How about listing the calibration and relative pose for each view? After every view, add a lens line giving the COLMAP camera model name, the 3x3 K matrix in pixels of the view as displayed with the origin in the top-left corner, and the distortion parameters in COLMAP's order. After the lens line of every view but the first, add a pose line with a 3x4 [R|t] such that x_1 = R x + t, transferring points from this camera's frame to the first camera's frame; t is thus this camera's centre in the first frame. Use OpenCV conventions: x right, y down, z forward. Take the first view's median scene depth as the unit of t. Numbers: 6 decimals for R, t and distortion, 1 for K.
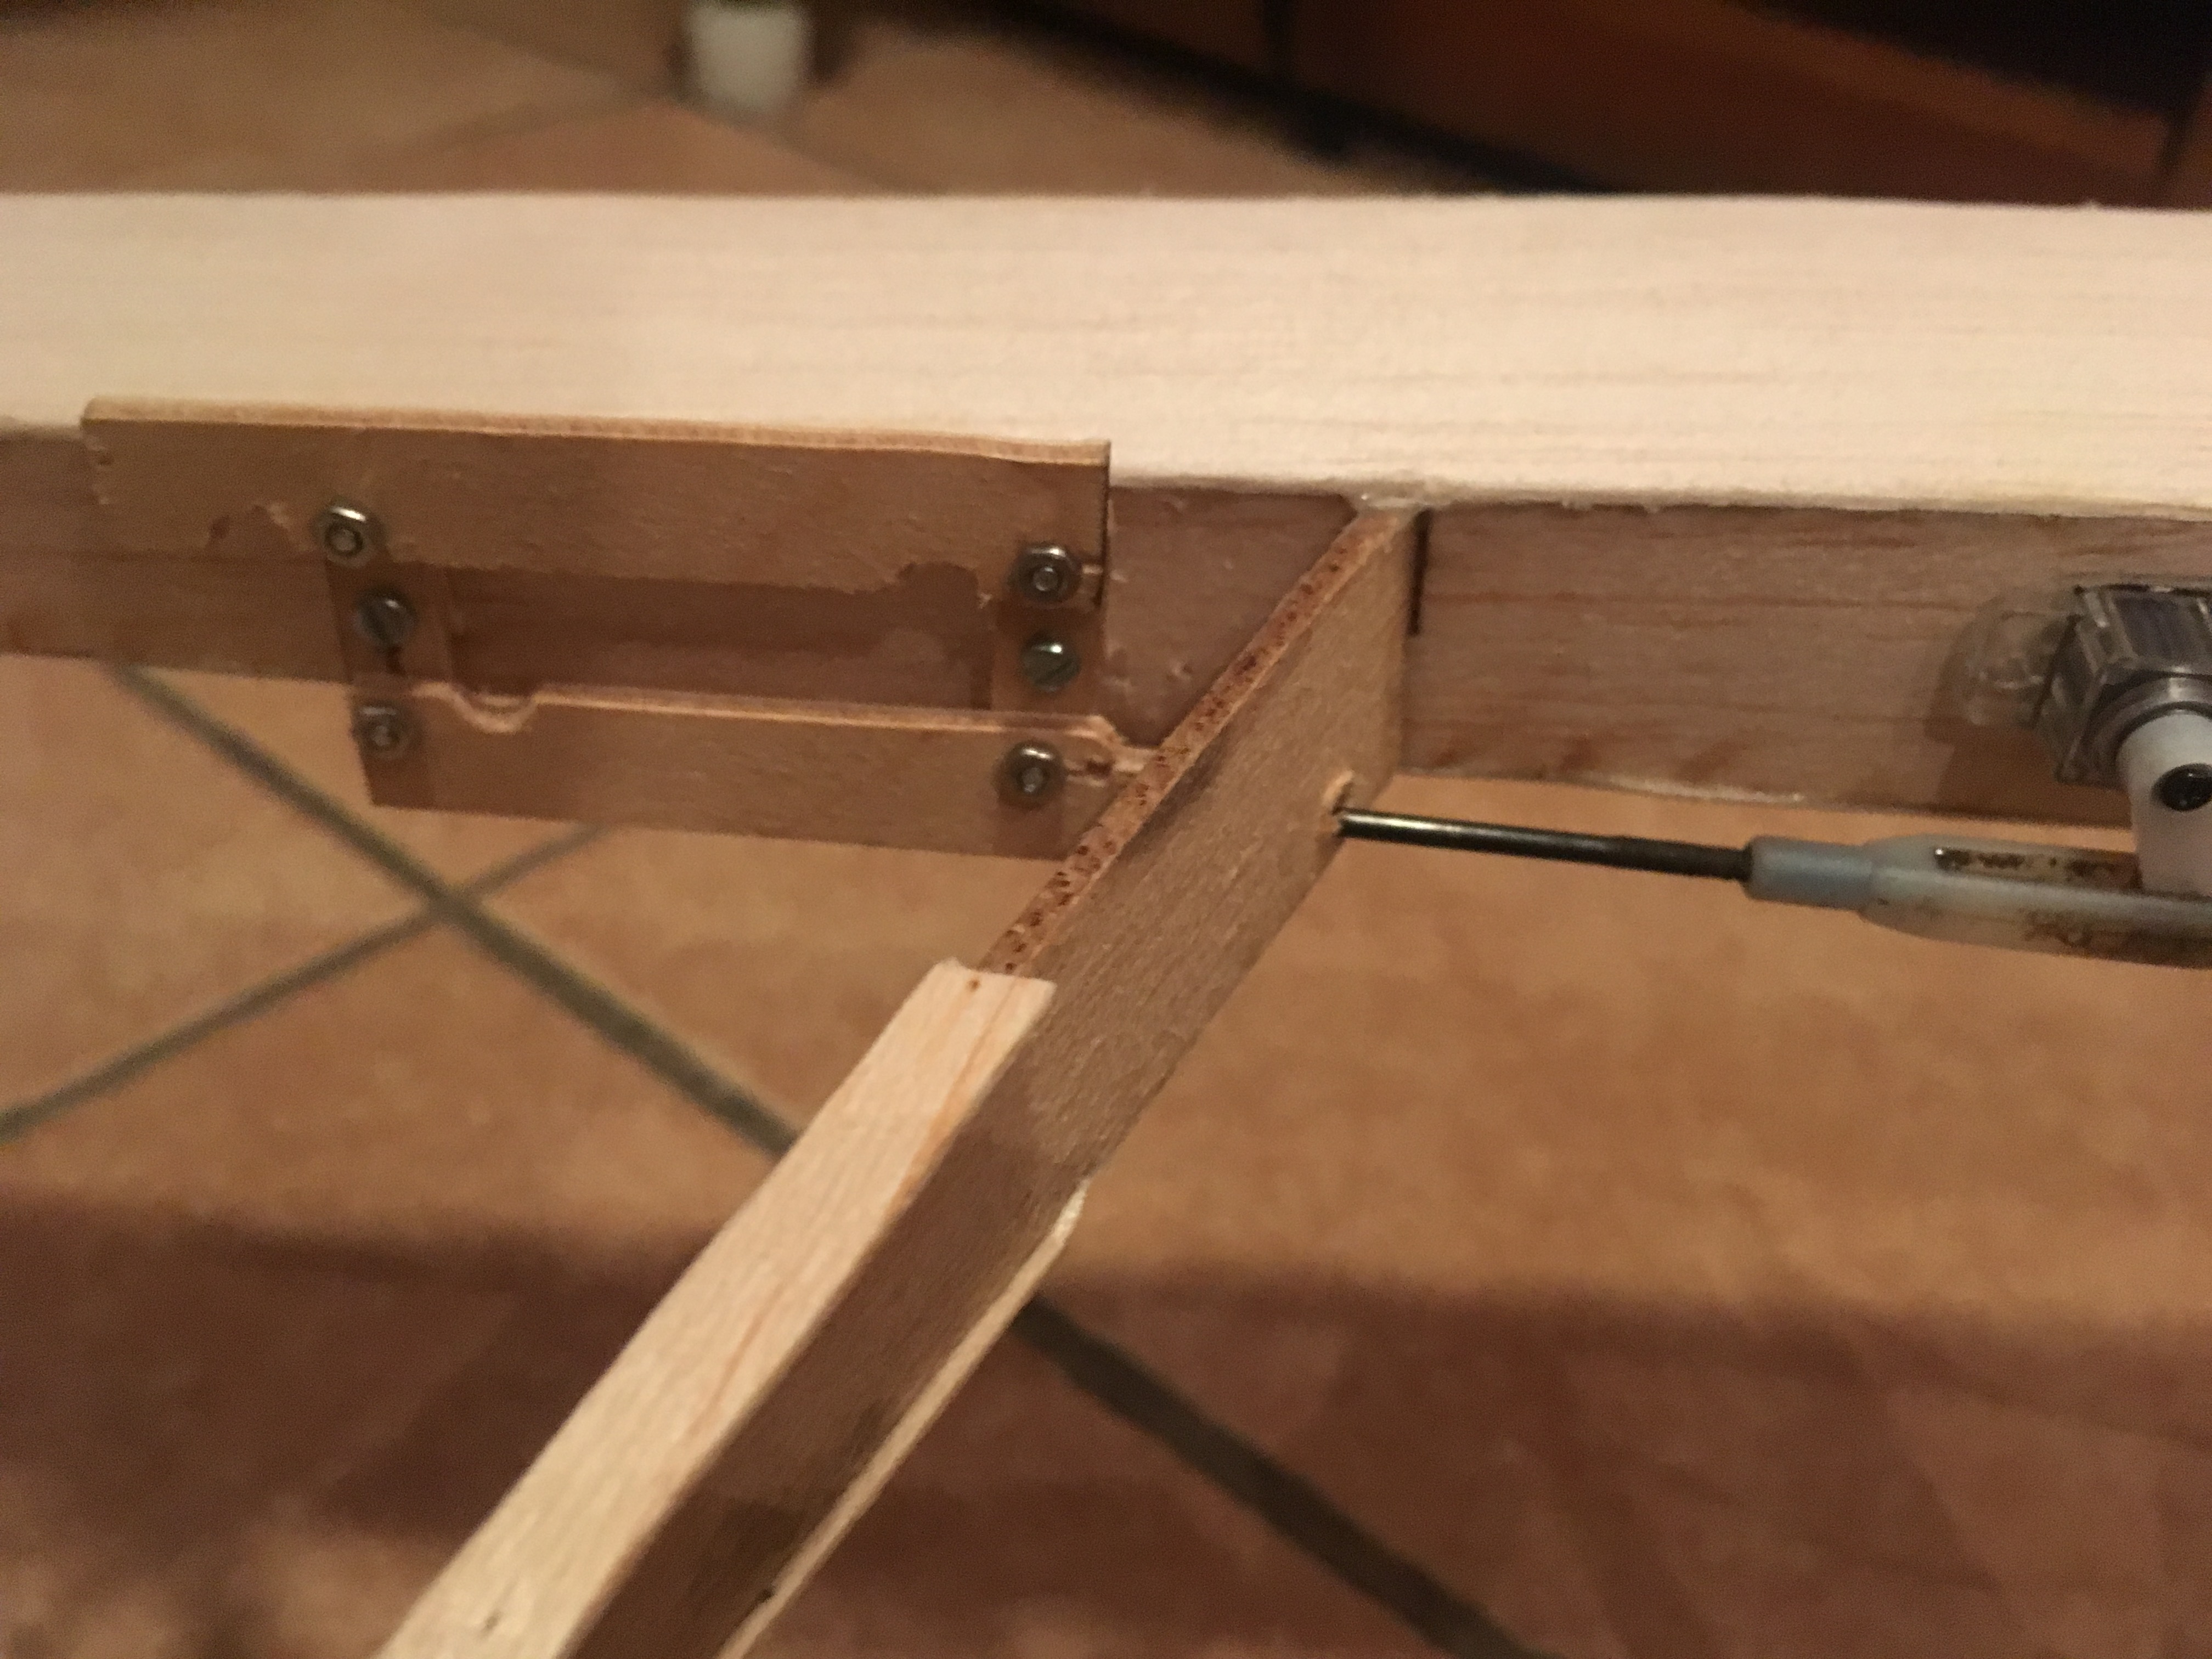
lens RADIAL K [[2044.7, 0, 1114.5], [0, 2044.7, 833.0], [0, 0, 1]] dist [0.007724, -0.015688]
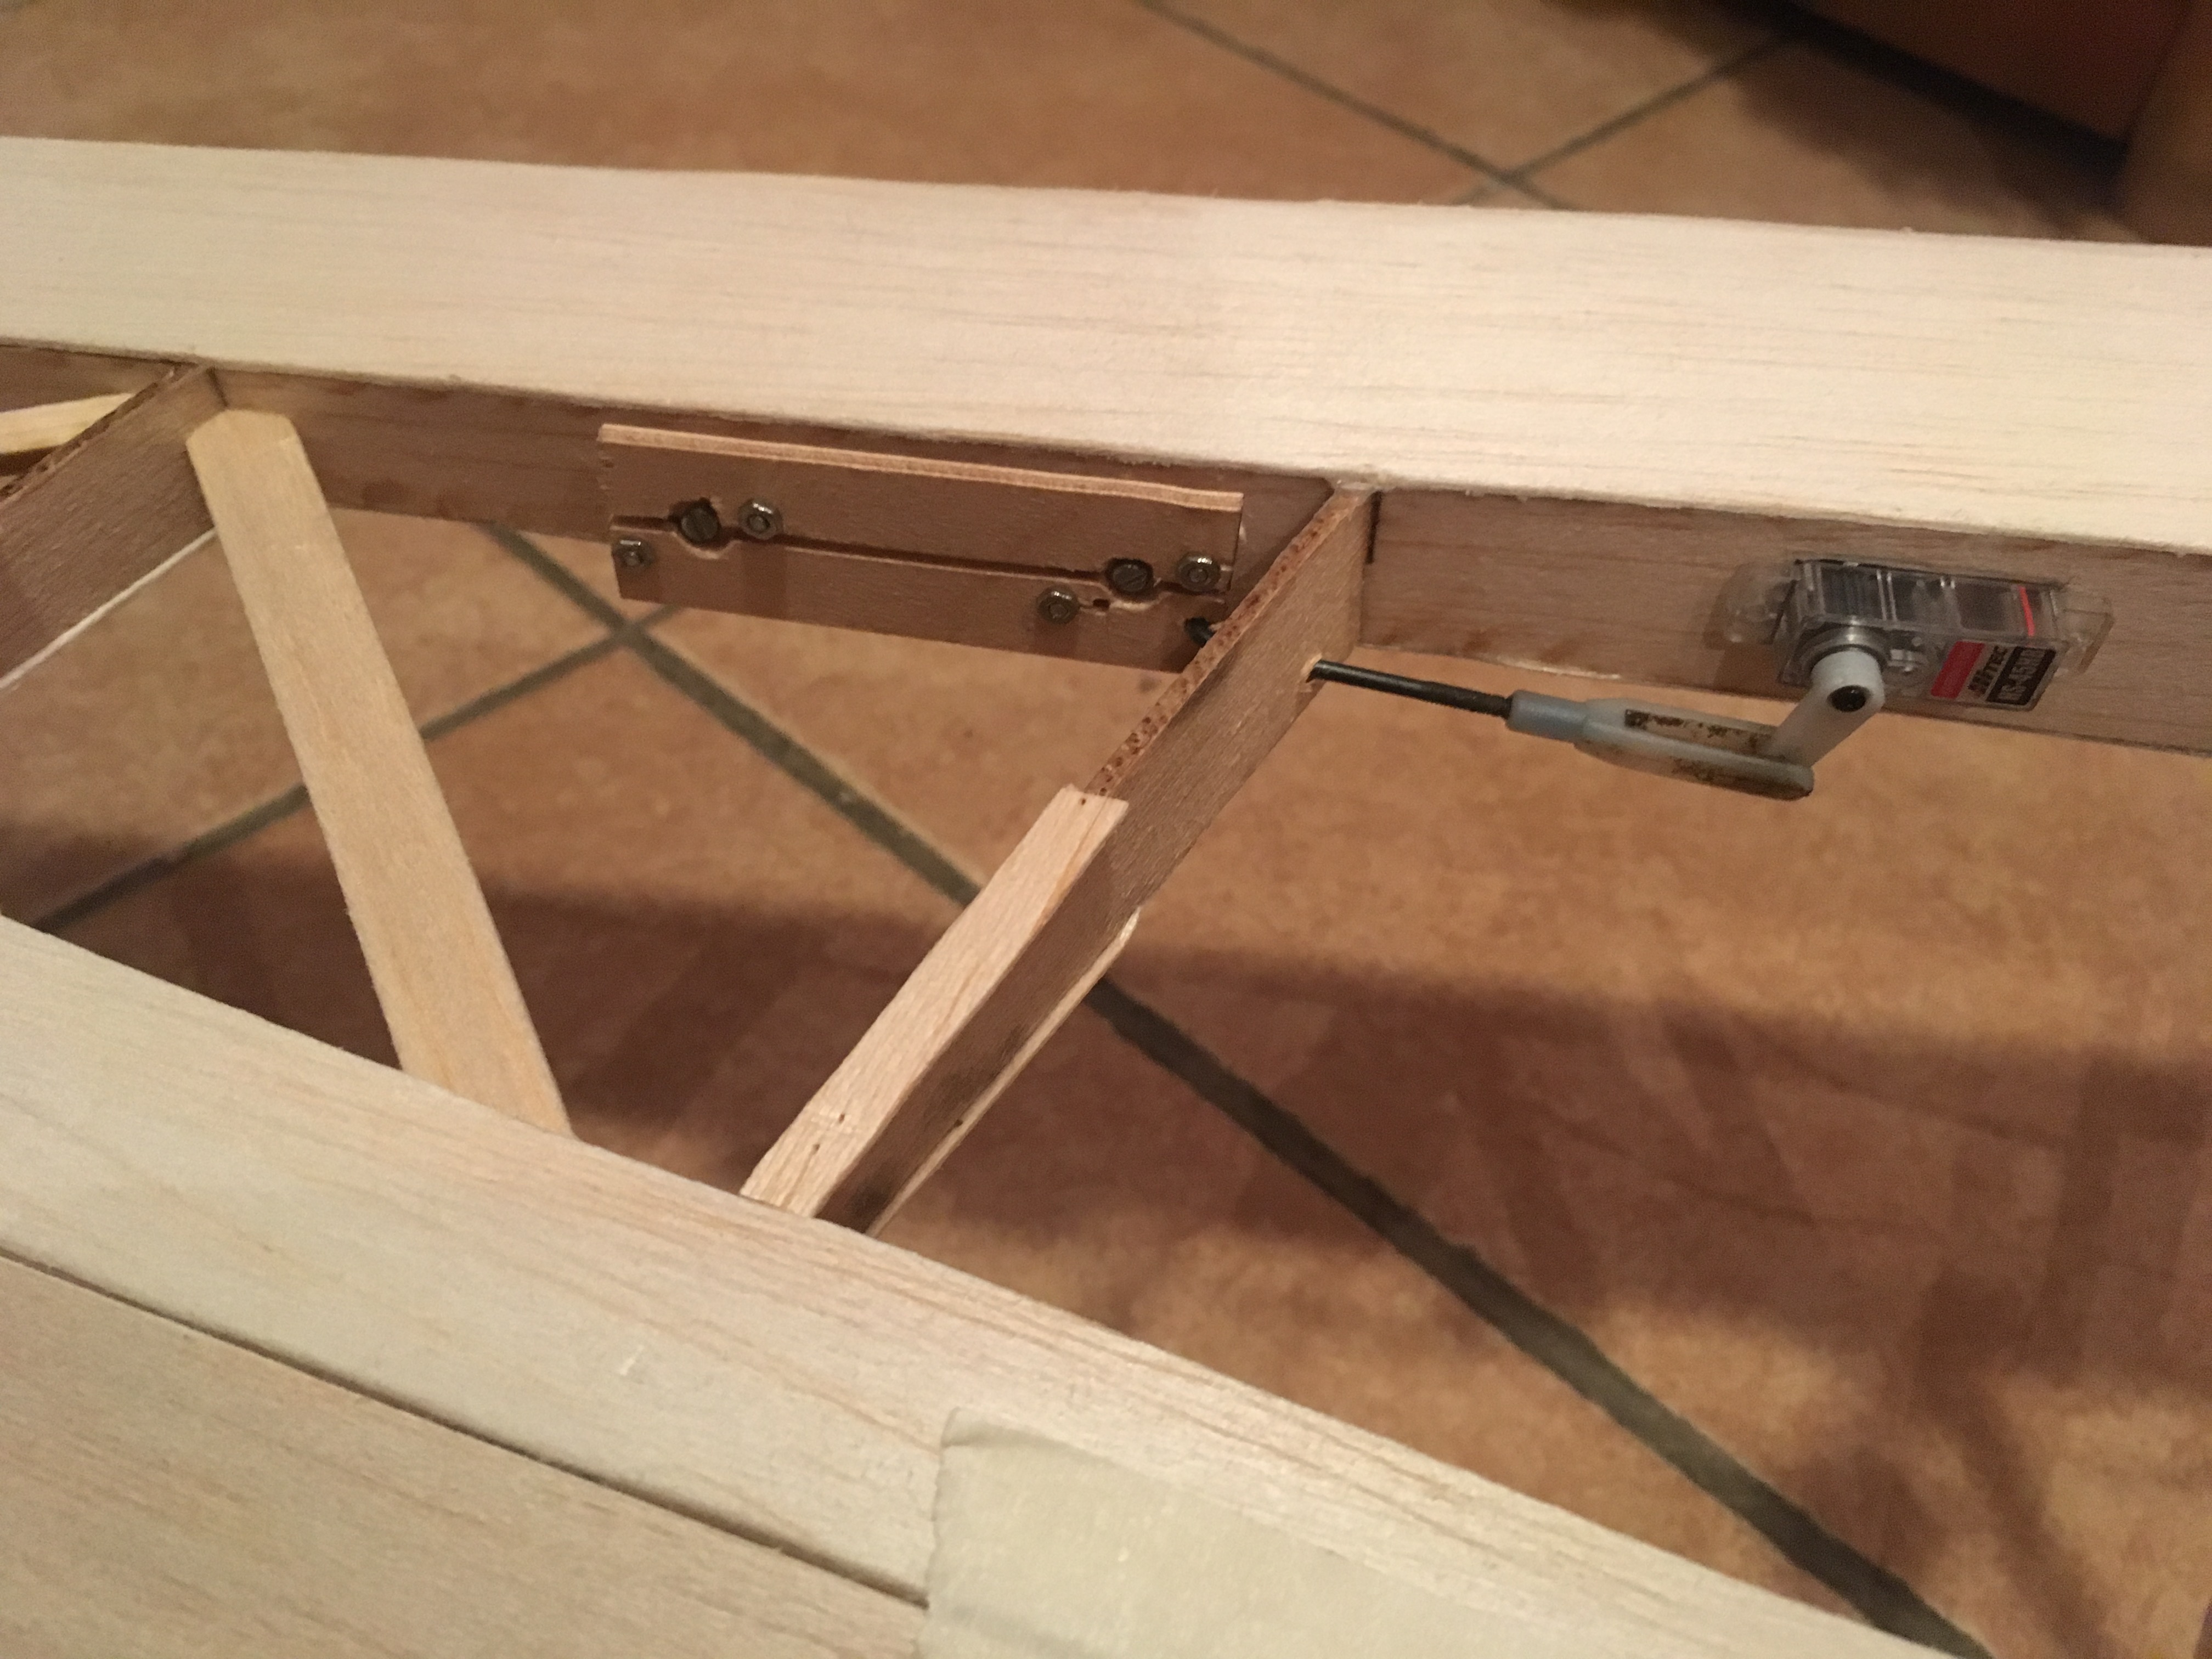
lens RADIAL K [[1899.4, 0, 1106.0], [0, 1899.4, 829.5], [0, 0, 1]] dist [0.082877, -0.137258]
pose [[0.998410, 0.047879, -0.029762, 0.001323], [-0.042852, 0.987574, 0.151201, -0.115031], [0.036632, -0.149685, 0.988055, -0.480523]]
